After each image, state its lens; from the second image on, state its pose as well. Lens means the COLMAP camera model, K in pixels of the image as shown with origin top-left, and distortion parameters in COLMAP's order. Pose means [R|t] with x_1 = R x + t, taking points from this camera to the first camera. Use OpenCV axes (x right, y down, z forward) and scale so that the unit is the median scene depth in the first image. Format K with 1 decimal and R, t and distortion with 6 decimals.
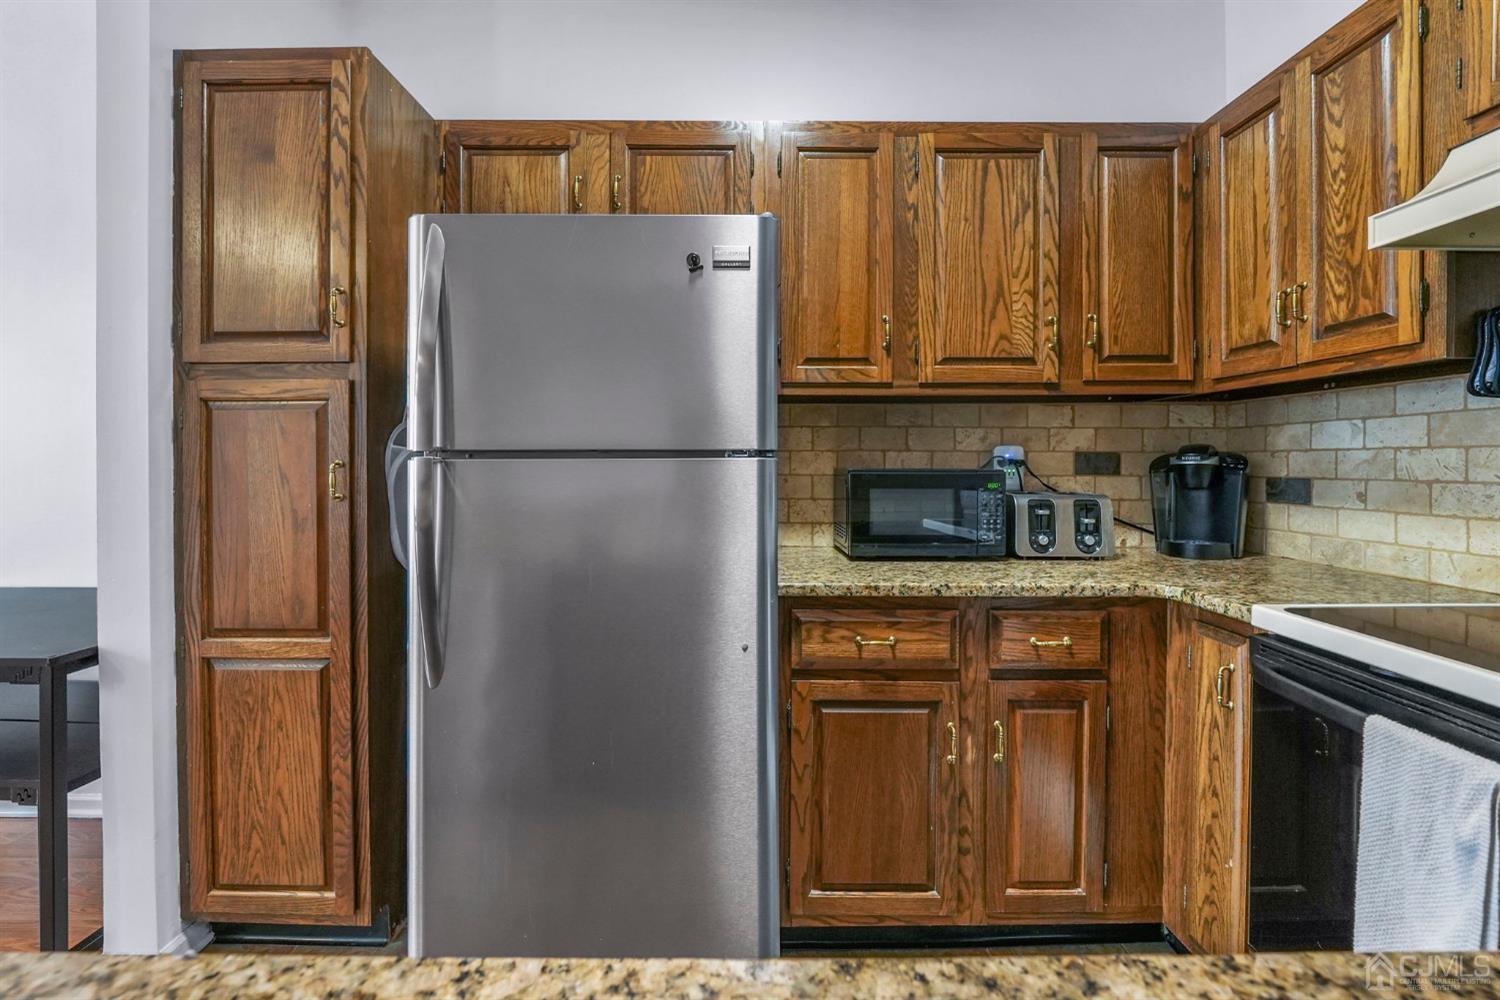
lens RADIAL K [[630.0, 0, 741.2], [0, 630.0, 470.4], [0, 0, 1]] dist [-0.004666, -0.002321]
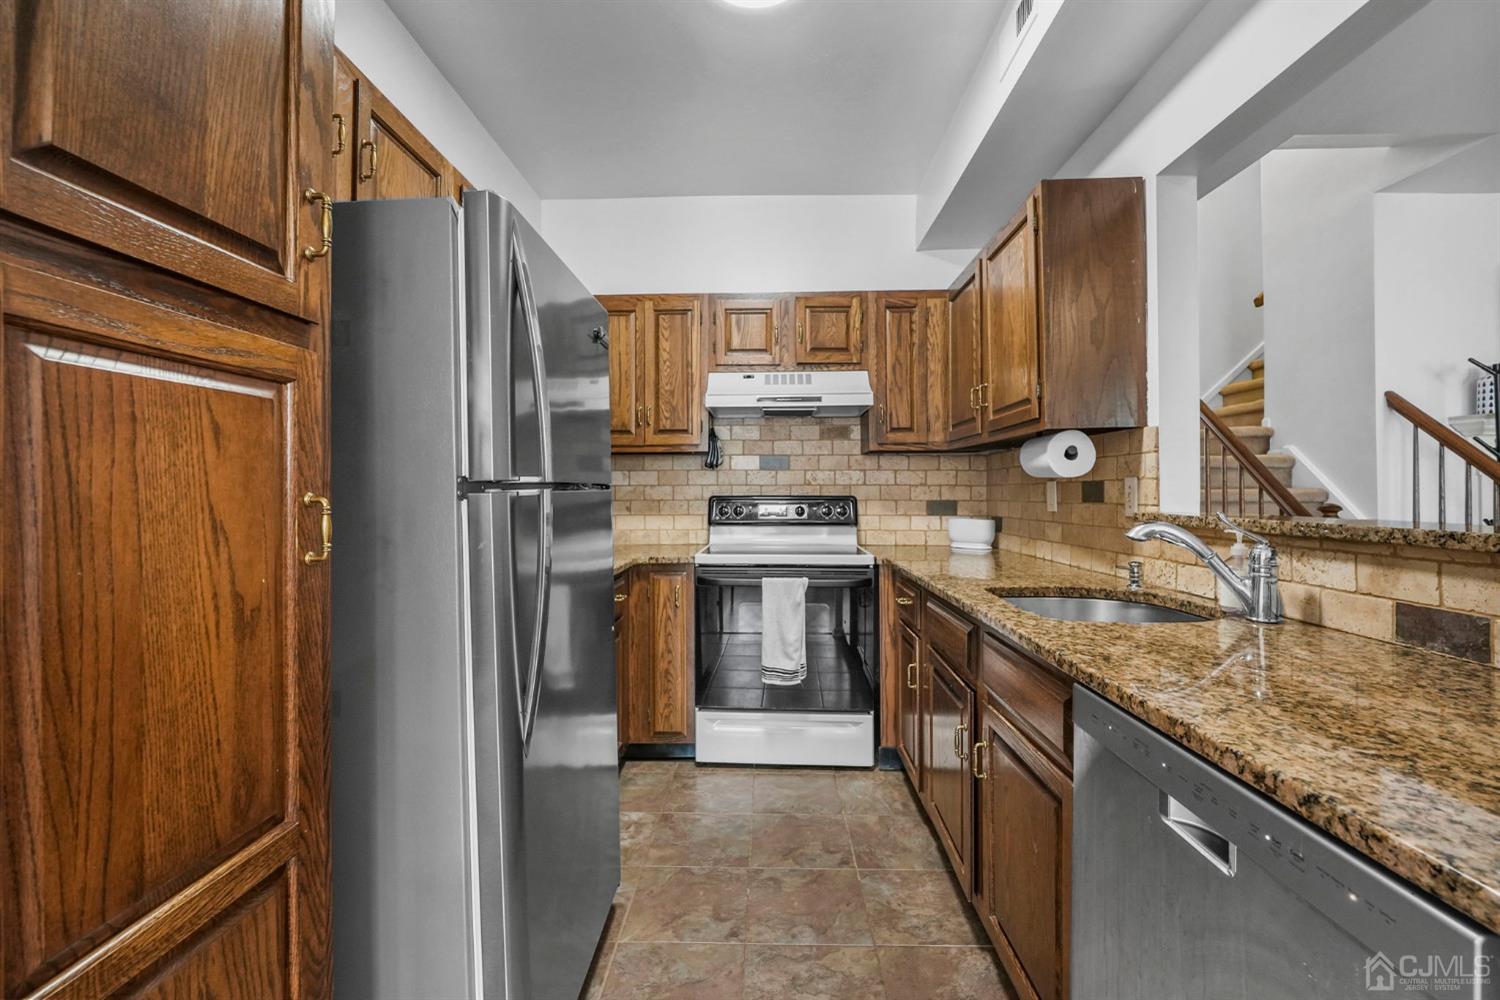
lens RADIAL K [[630.0, 0, 753.7], [0, 630.0, 493.4], [0, 0, 1]] dist [-0.004666, -0.002321]
pose [[0.030968, -0.004813, 0.999509, -1.188279], [0.017099, 0.999845, 0.004285, -0.011524], [-0.999374, 0.016957, 0.031046, 0.581159]]
